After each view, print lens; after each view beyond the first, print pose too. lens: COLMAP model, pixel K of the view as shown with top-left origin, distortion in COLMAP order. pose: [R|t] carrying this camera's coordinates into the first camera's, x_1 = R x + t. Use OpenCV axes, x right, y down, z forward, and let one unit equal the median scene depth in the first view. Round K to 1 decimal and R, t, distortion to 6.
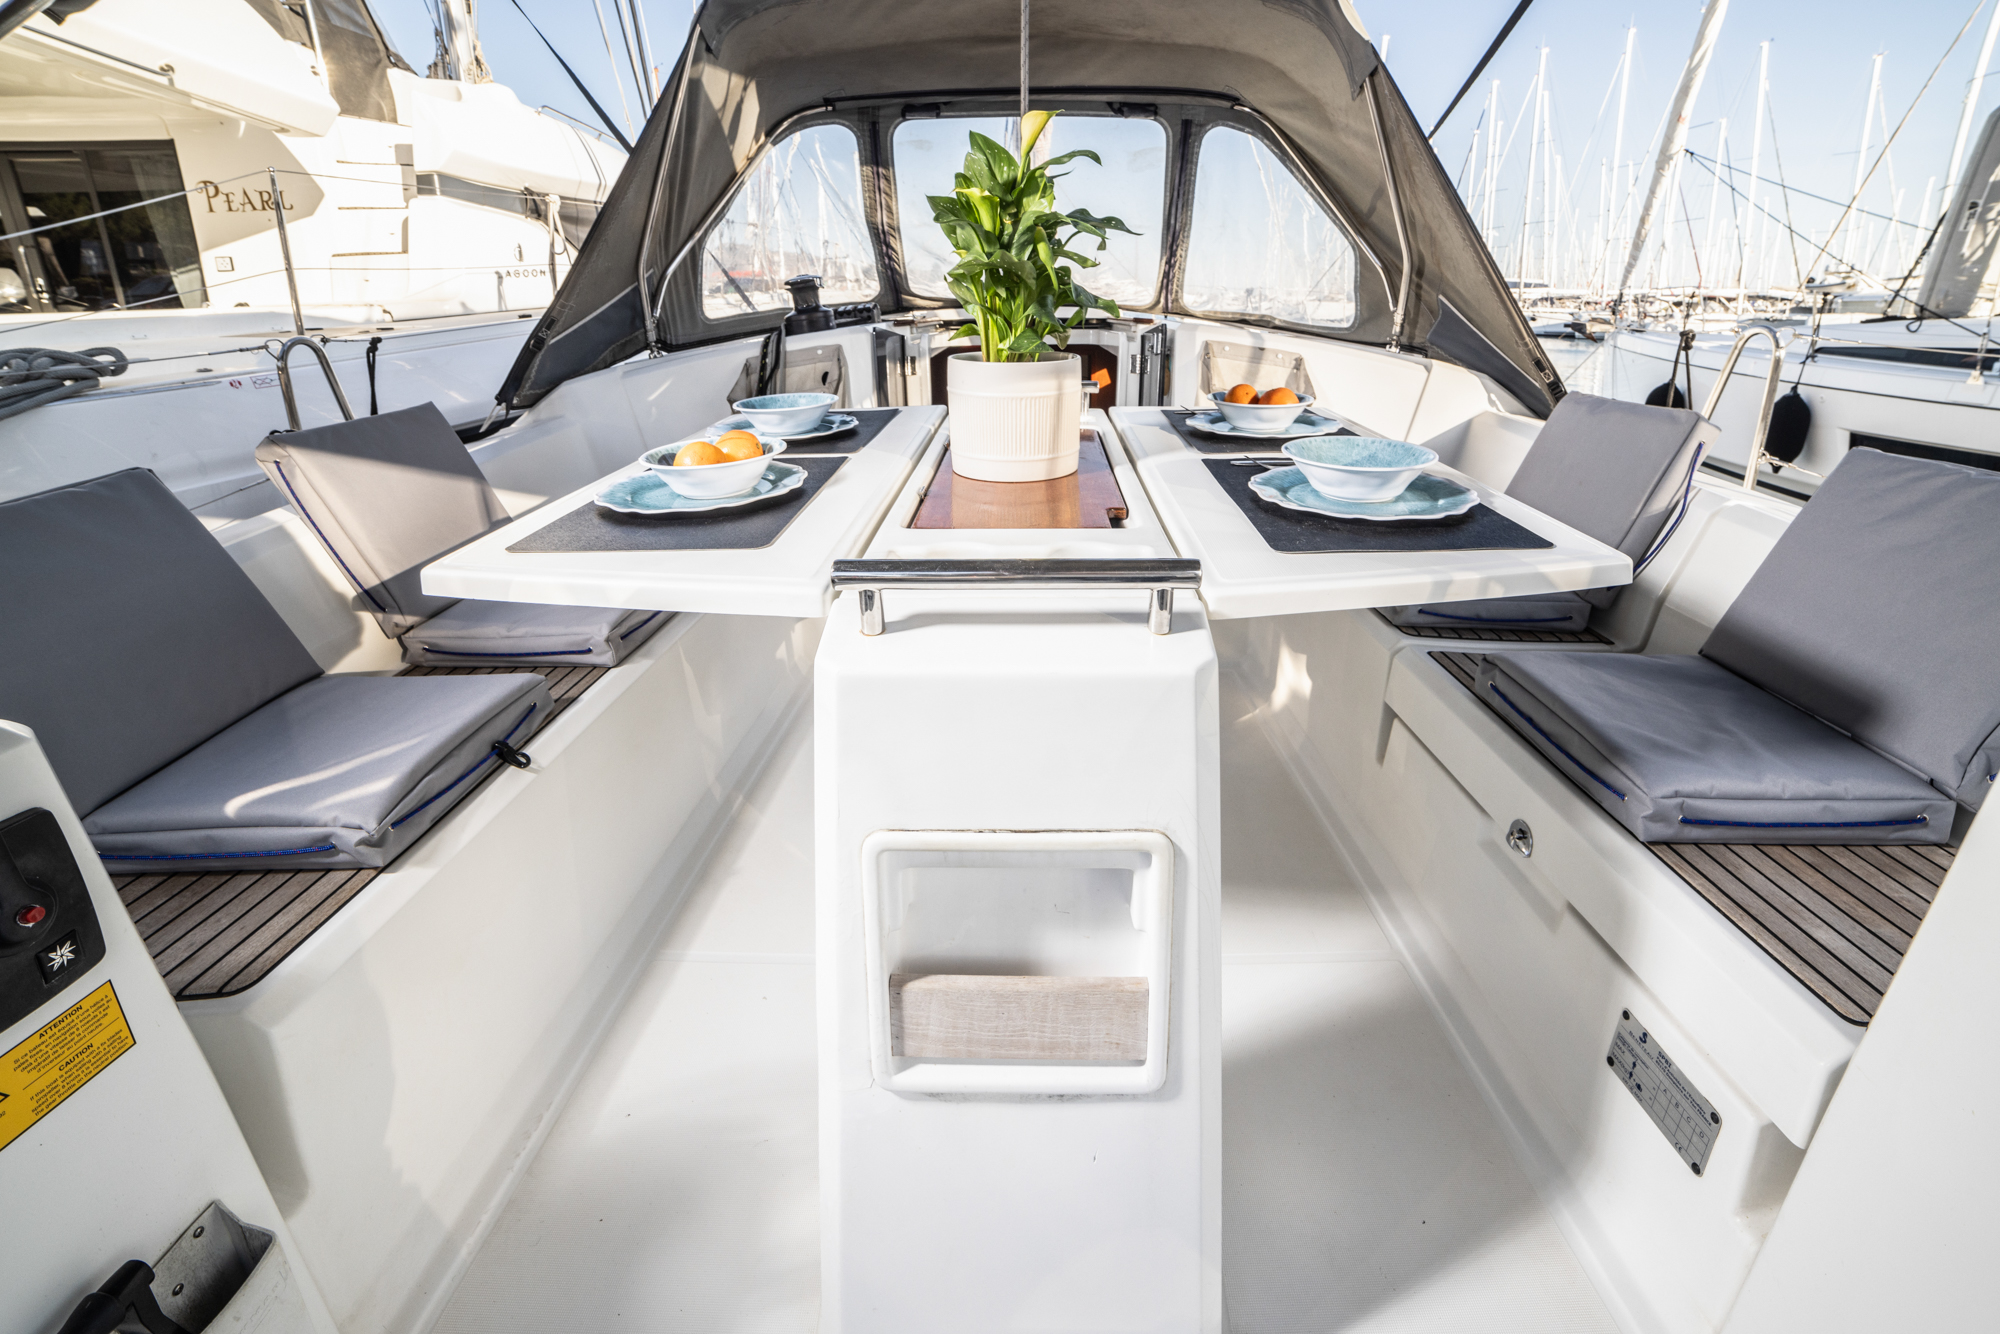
lens RADIAL K [[984.2, 0, 1011.0], [0, 984.2, 656.4], [0, 0, 1]] dist [-0.098390, 0.040279]
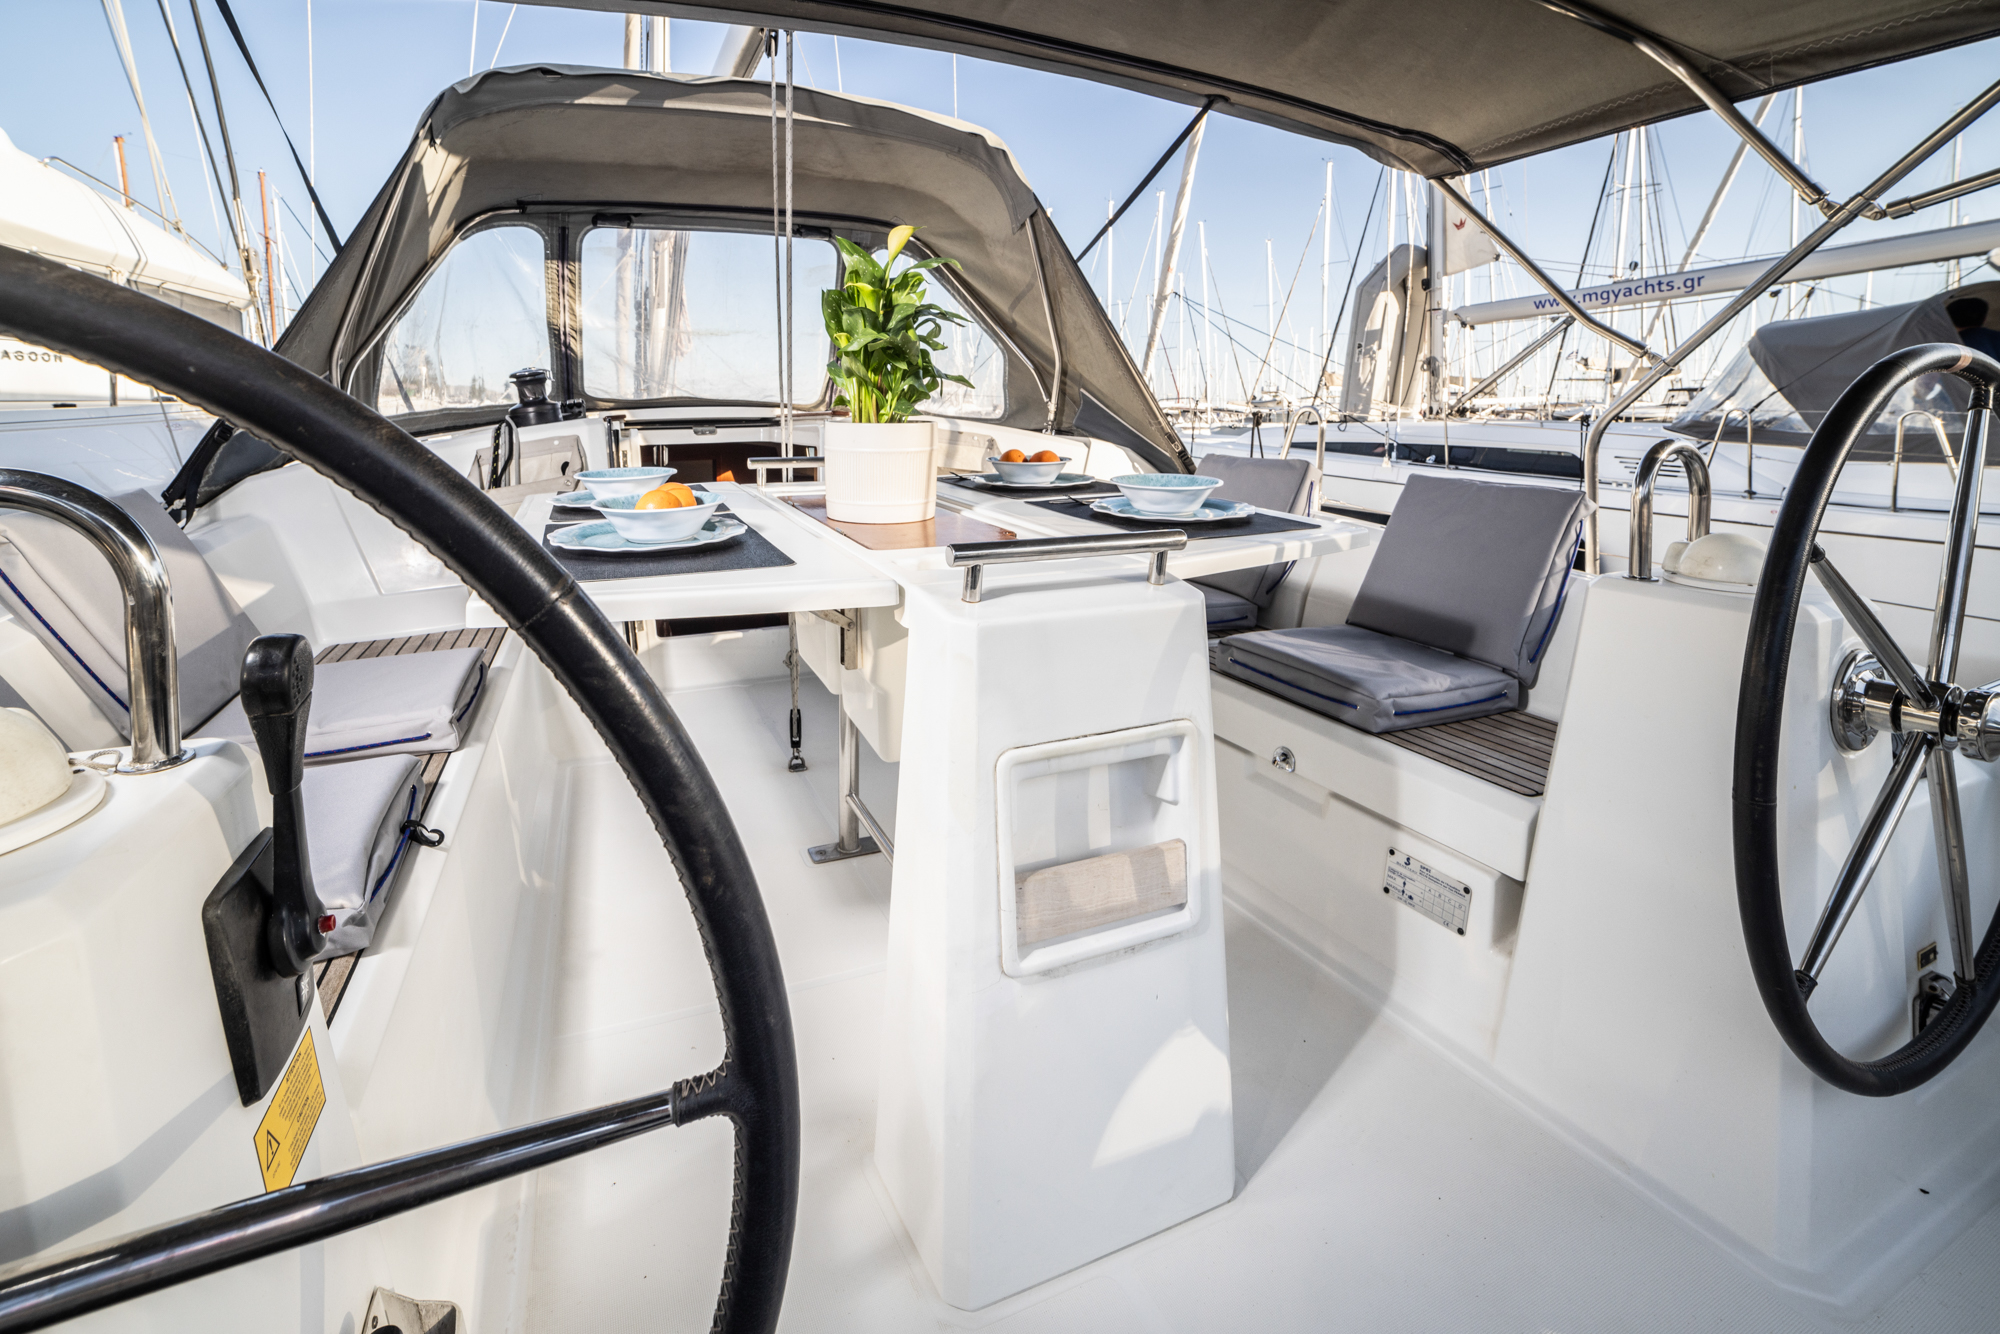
lens RADIAL K [[984.2, 0, 1011.0], [0, 984.2, 656.4], [0, 0, 1]] dist [-0.098390, 0.040279]
pose [[0.895862, -0.102751, 0.432289, -0.256782], [0.151041, 0.985382, -0.078797, 0.061361], [-0.417874, 0.135885, 0.898286, -0.068283]]
